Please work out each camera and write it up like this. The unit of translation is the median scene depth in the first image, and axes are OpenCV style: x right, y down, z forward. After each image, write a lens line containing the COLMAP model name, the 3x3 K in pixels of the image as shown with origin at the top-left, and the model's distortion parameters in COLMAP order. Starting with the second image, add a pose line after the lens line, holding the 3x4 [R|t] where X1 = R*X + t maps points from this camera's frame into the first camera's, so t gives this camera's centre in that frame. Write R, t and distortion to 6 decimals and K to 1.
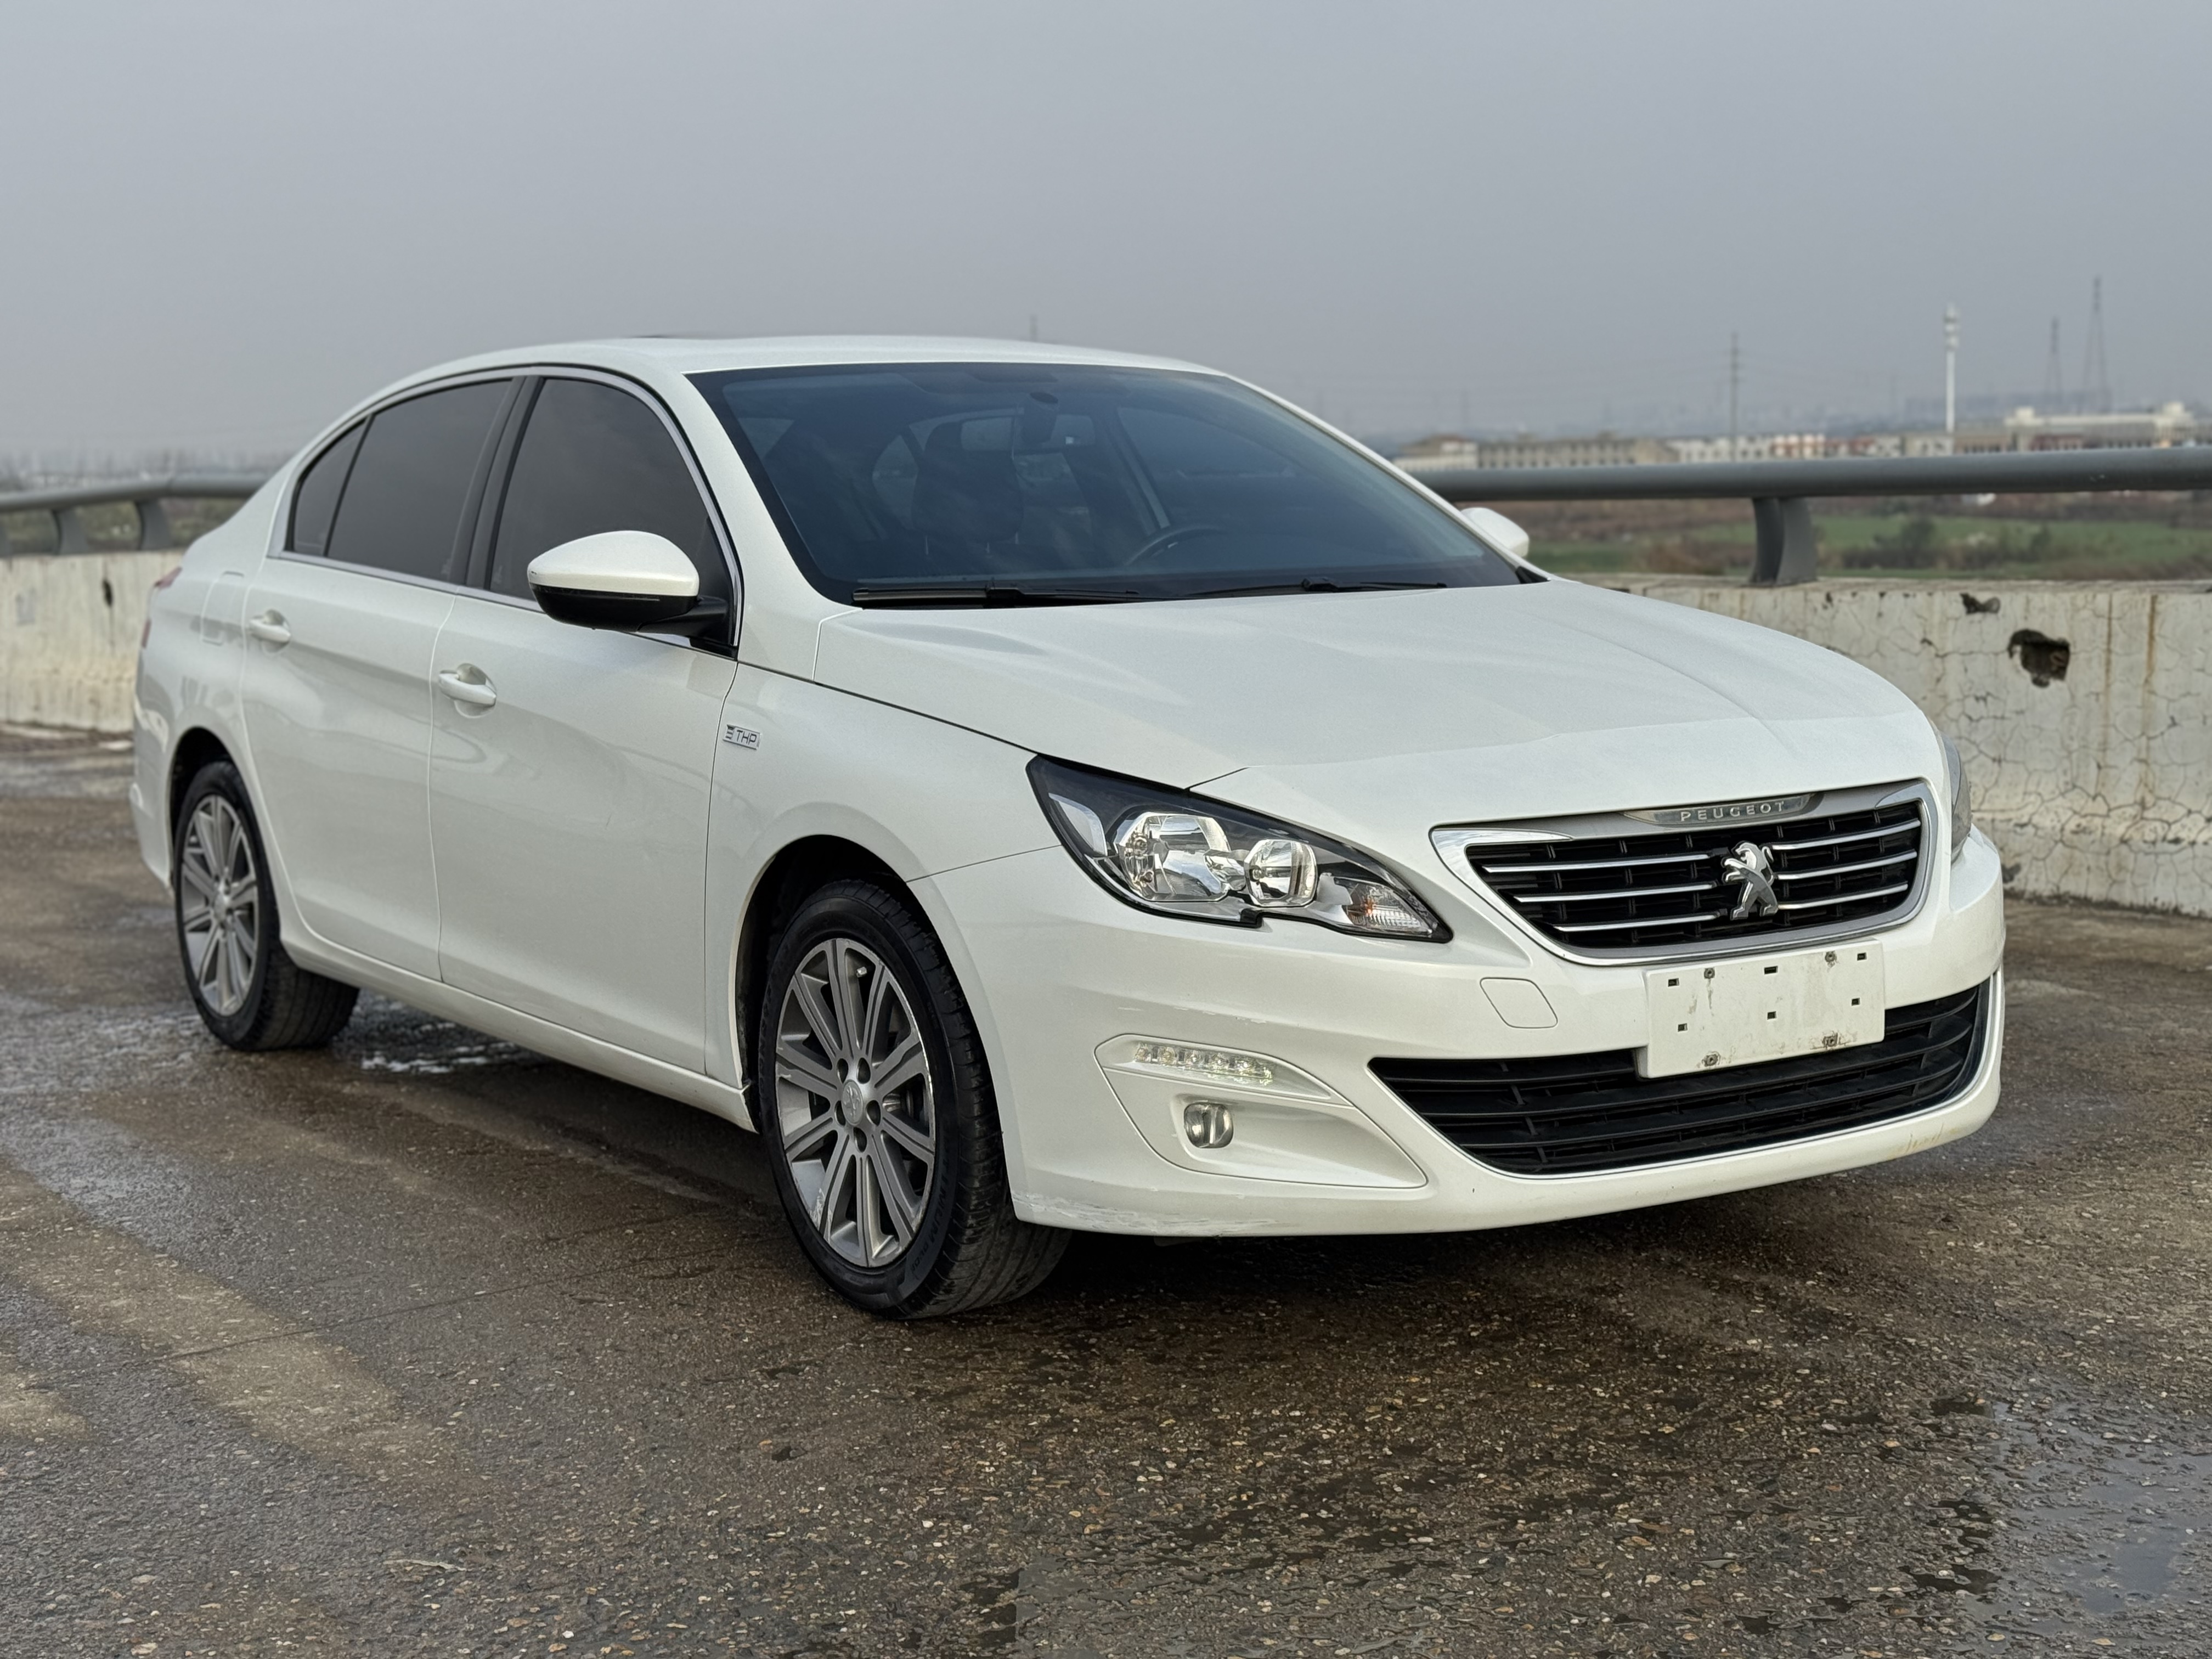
lens RADIAL K [[3050.1, 0, 1106.0], [0, 3050.1, 829.5], [0, 0, 1]] dist [0.189489, -0.424741]
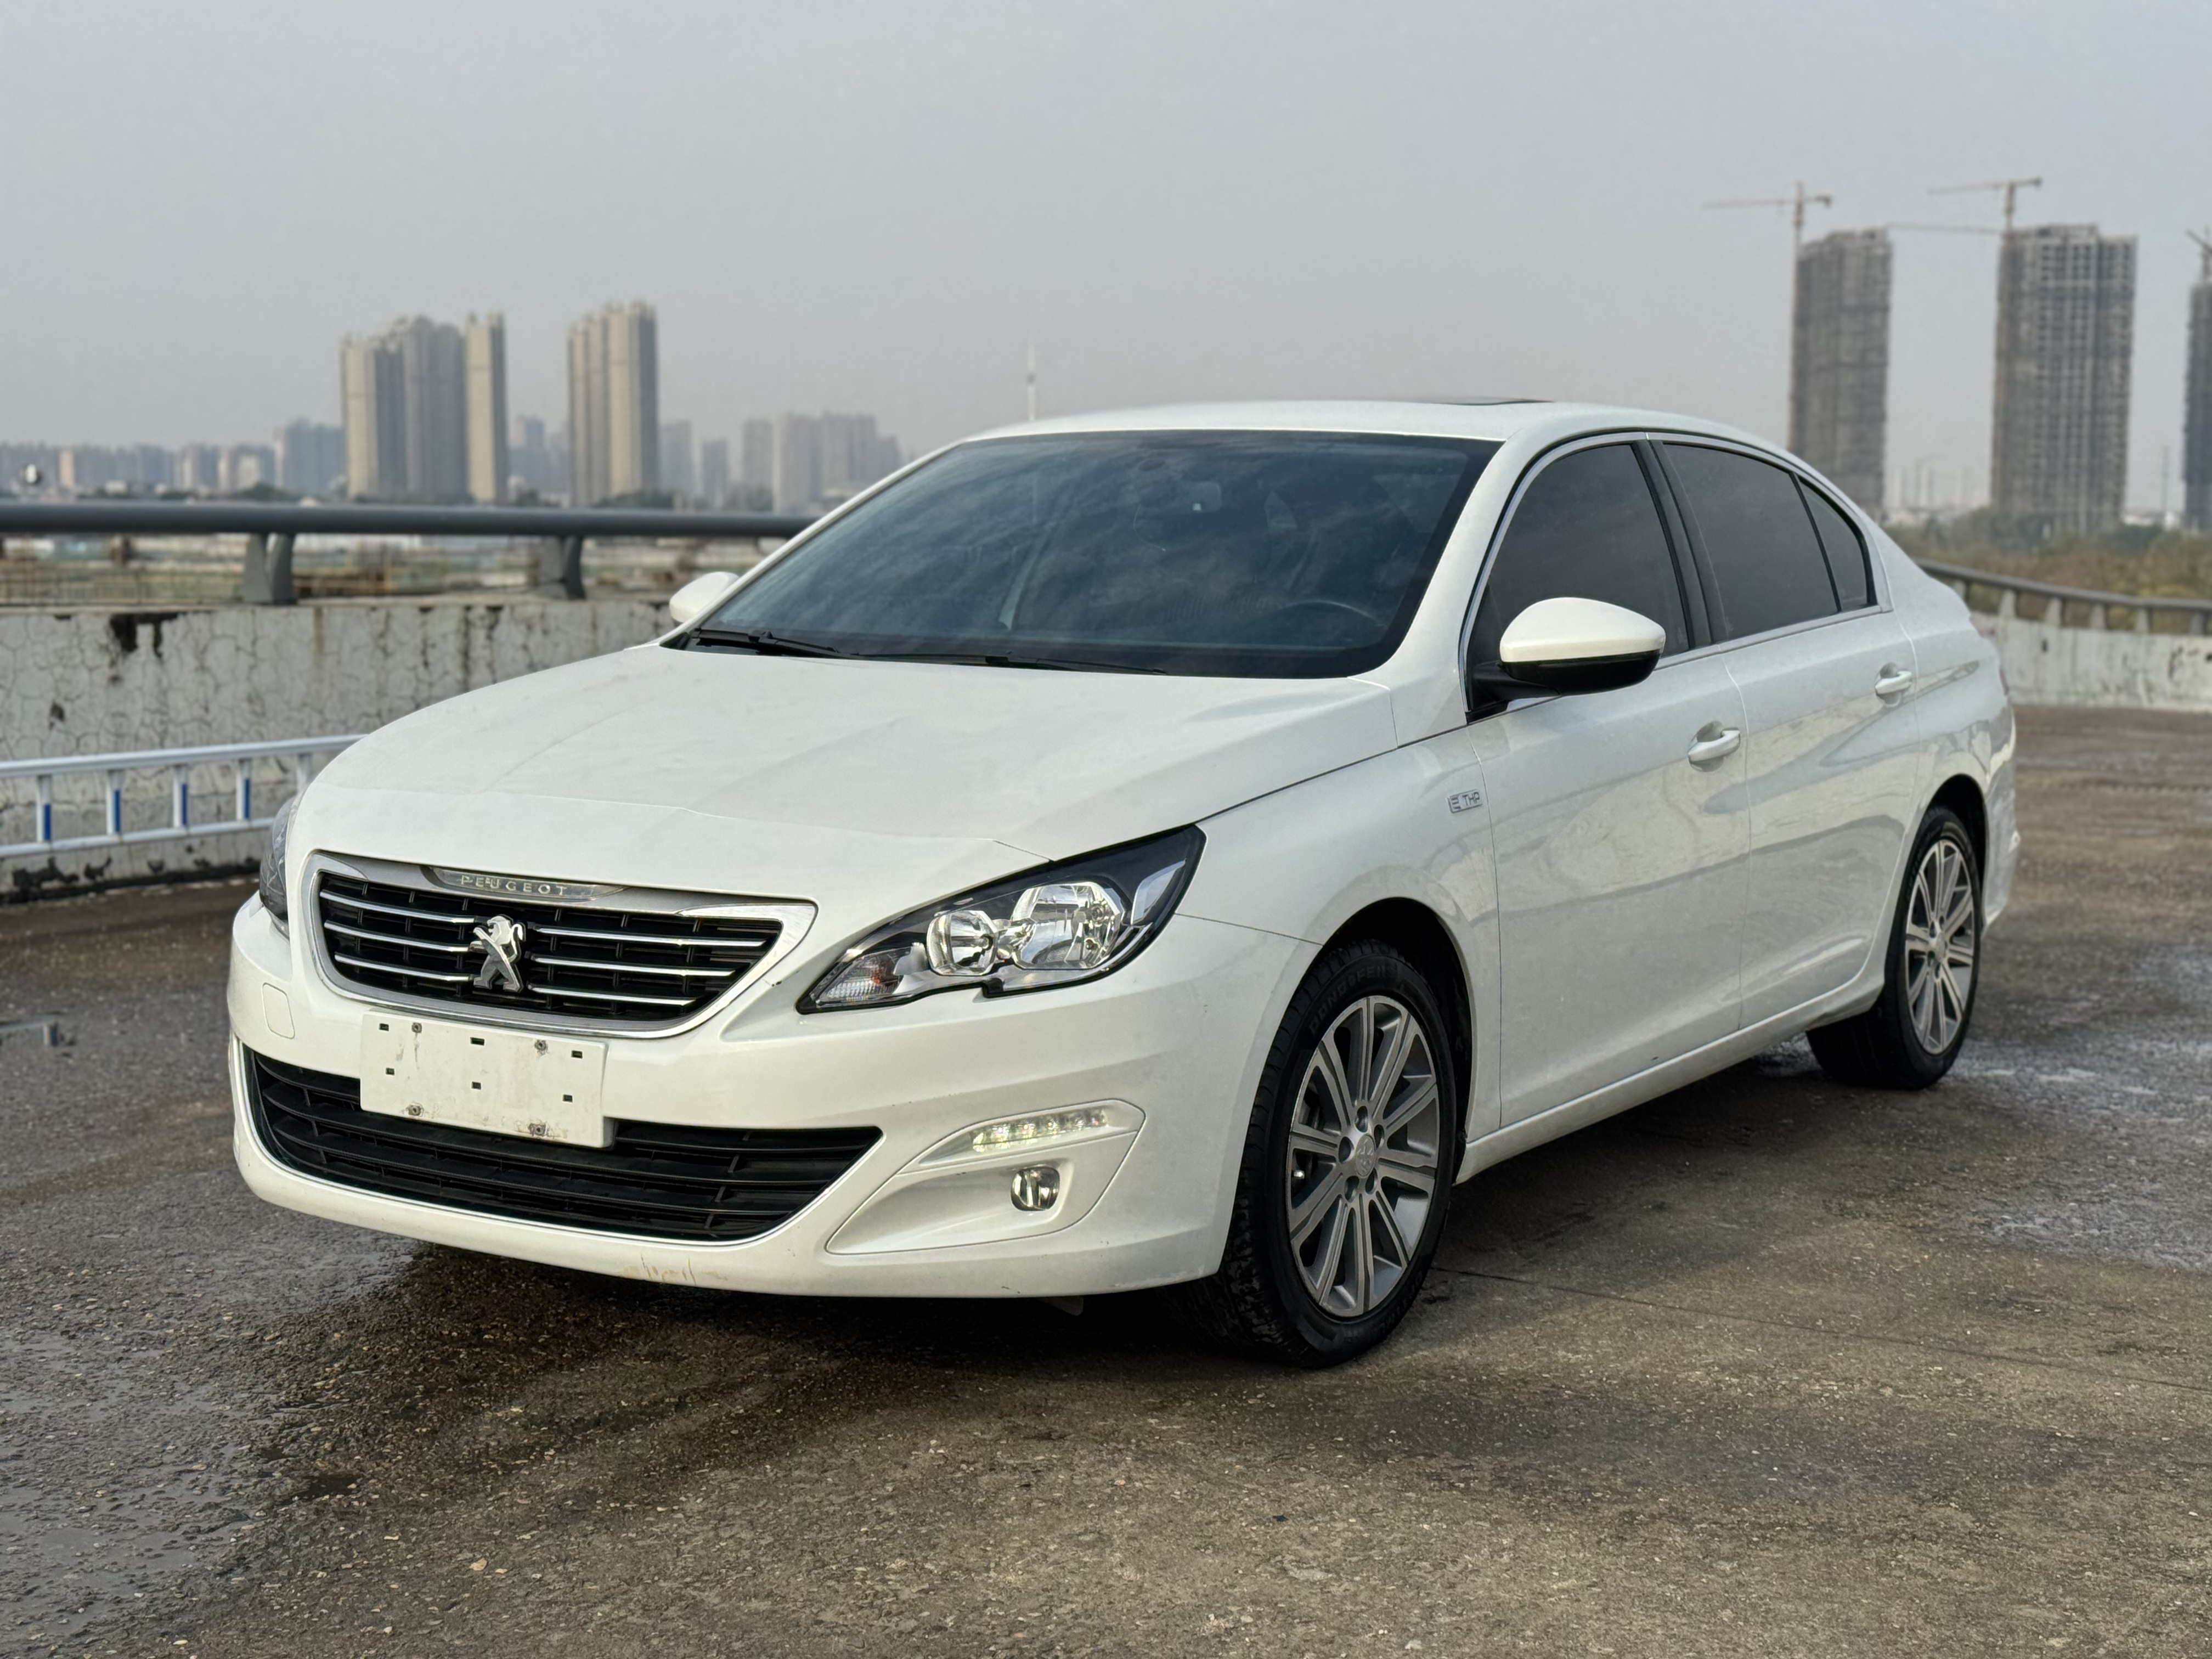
lens RADIAL K [[3050.1, 0, 1106.0], [0, 3050.1, 829.5], [0, 0, 1]] dist [0.189489, -0.424741]
pose [[0.400517, 0.120937, -0.908273, 1.220130], [-0.125263, 0.989172, 0.076472, -0.128400], [0.907687, 0.083145, 0.411329, 0.763590]]
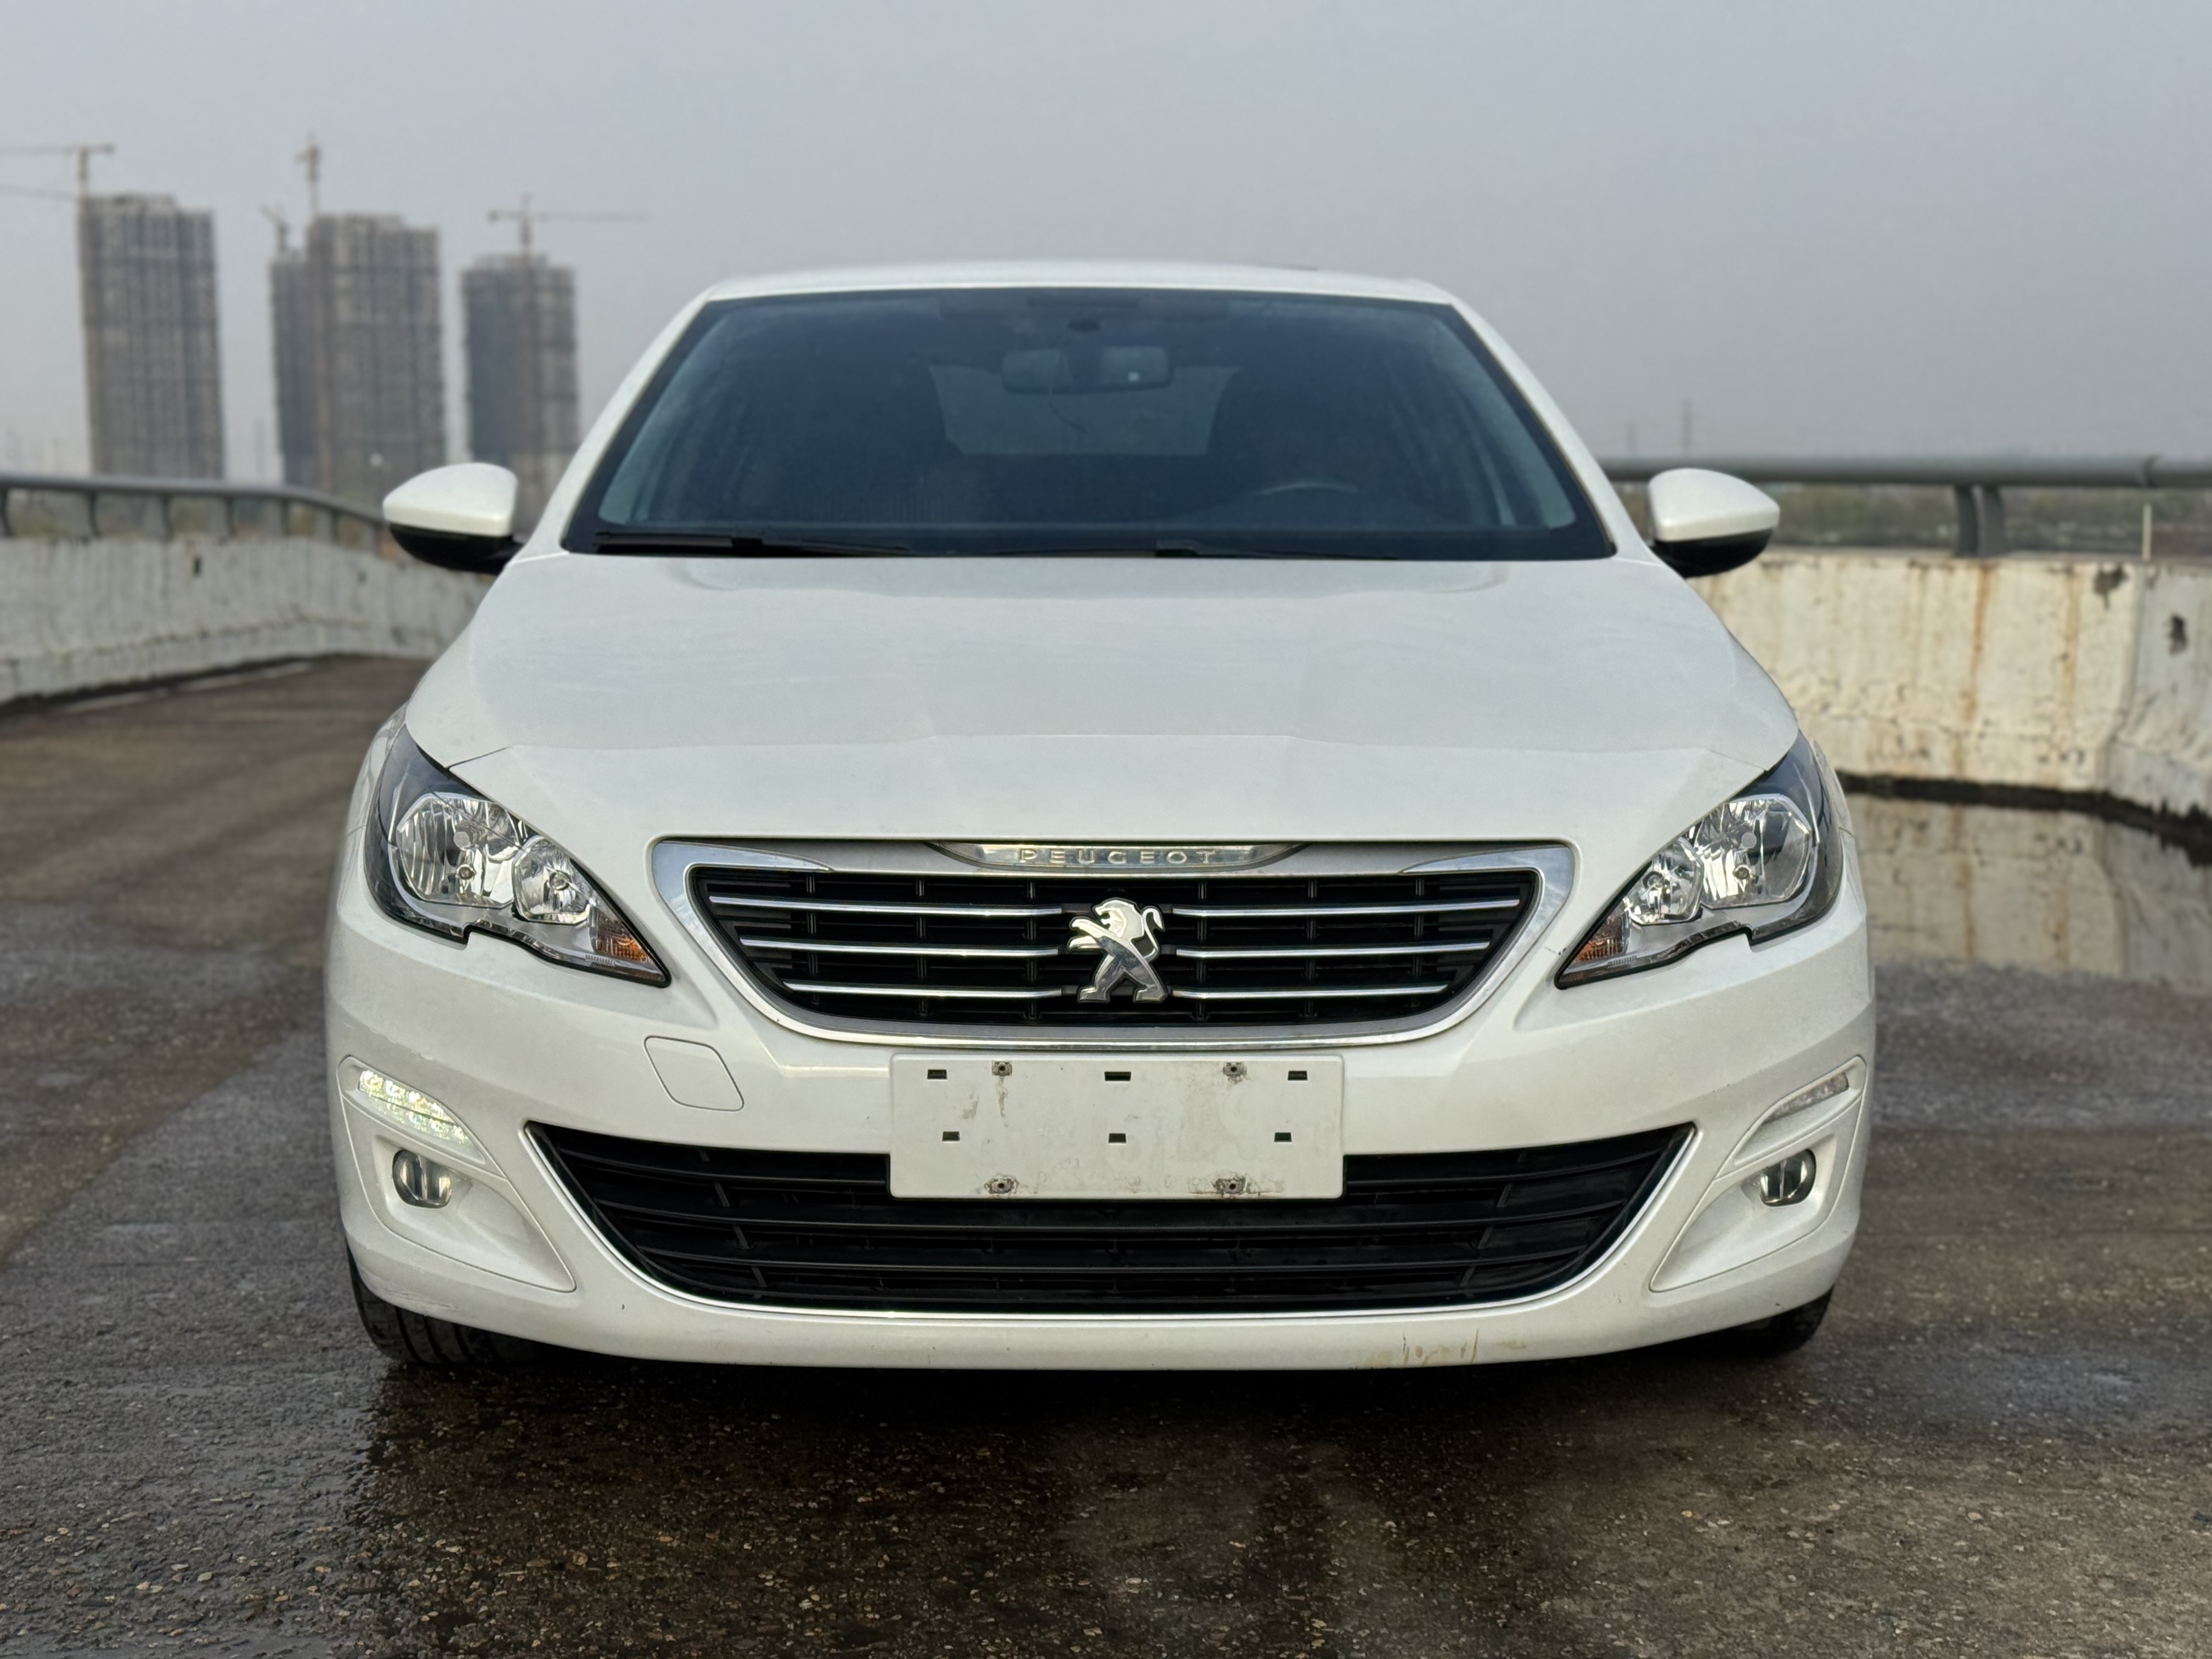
lens RADIAL K [[3050.1, 0, 1106.0], [0, 3050.1, 829.5], [0, 0, 1]] dist [0.189489, -0.424741]
pose [[0.841732, 0.080681, -0.533833, 0.596723], [-0.080554, 0.996471, 0.023587, -0.029603], [0.533852, 0.023148, 0.845261, 0.383769]]
